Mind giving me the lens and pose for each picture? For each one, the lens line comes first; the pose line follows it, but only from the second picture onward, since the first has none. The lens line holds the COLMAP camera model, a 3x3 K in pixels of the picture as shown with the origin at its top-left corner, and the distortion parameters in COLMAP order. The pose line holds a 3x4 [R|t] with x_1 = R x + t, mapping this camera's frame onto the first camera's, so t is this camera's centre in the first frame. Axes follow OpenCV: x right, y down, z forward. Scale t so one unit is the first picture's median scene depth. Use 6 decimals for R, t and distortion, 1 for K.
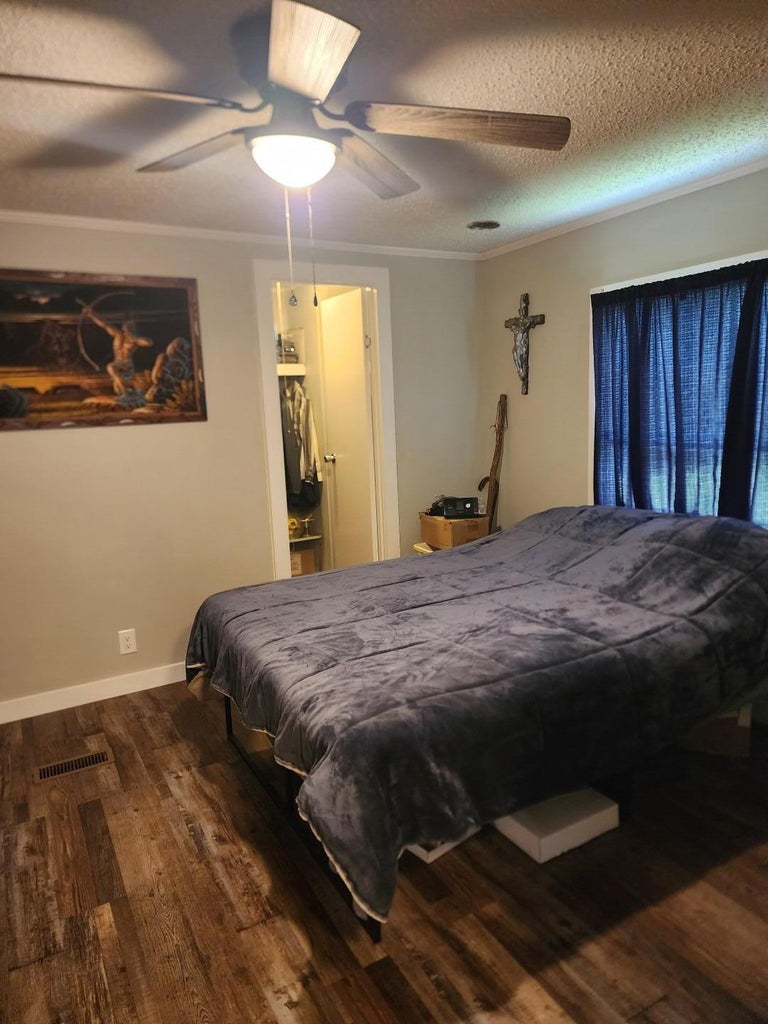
lens RADIAL K [[677.7, 0, 388.3], [0, 677.7, 509.9], [0, 0, 1]] dist [0.086788, -0.081079]
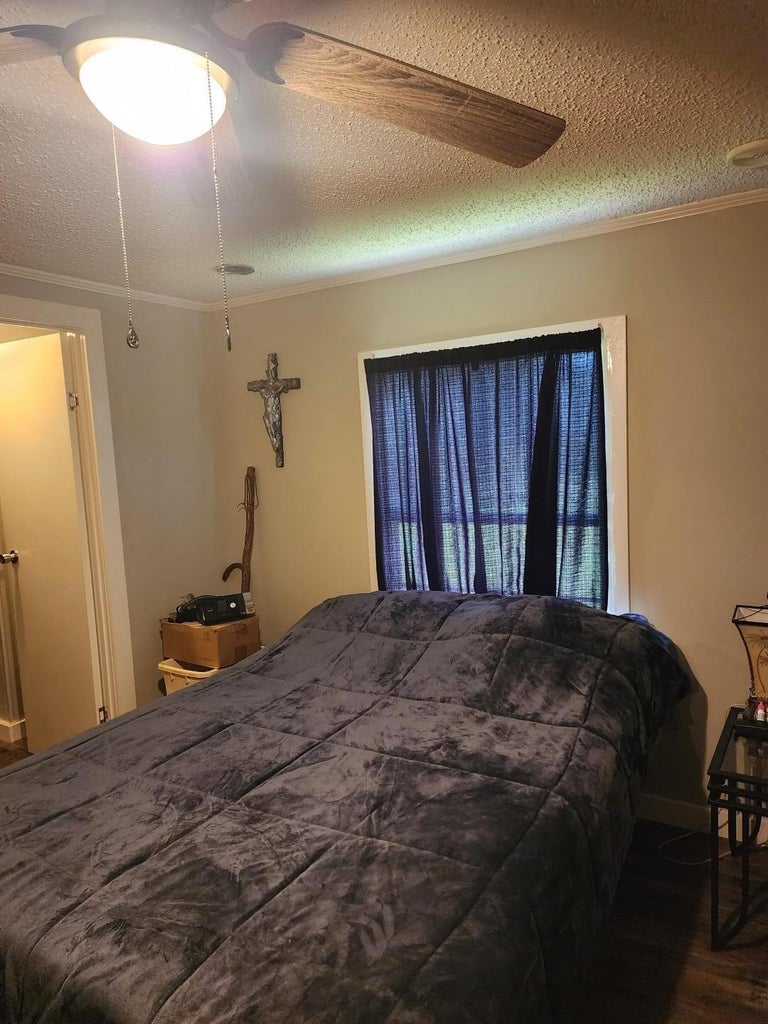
lens RADIAL K [[689.9, 0, 387.3], [0, 689.9, 519.3], [0, 0, 1]] dist [0.087116, -0.088778]
pose [[0.874605, -0.060649, 0.481028, -0.167552], [0.097228, 0.993931, -0.051463, -0.070976], [-0.474988, 0.091779, 0.875193, 0.269623]]
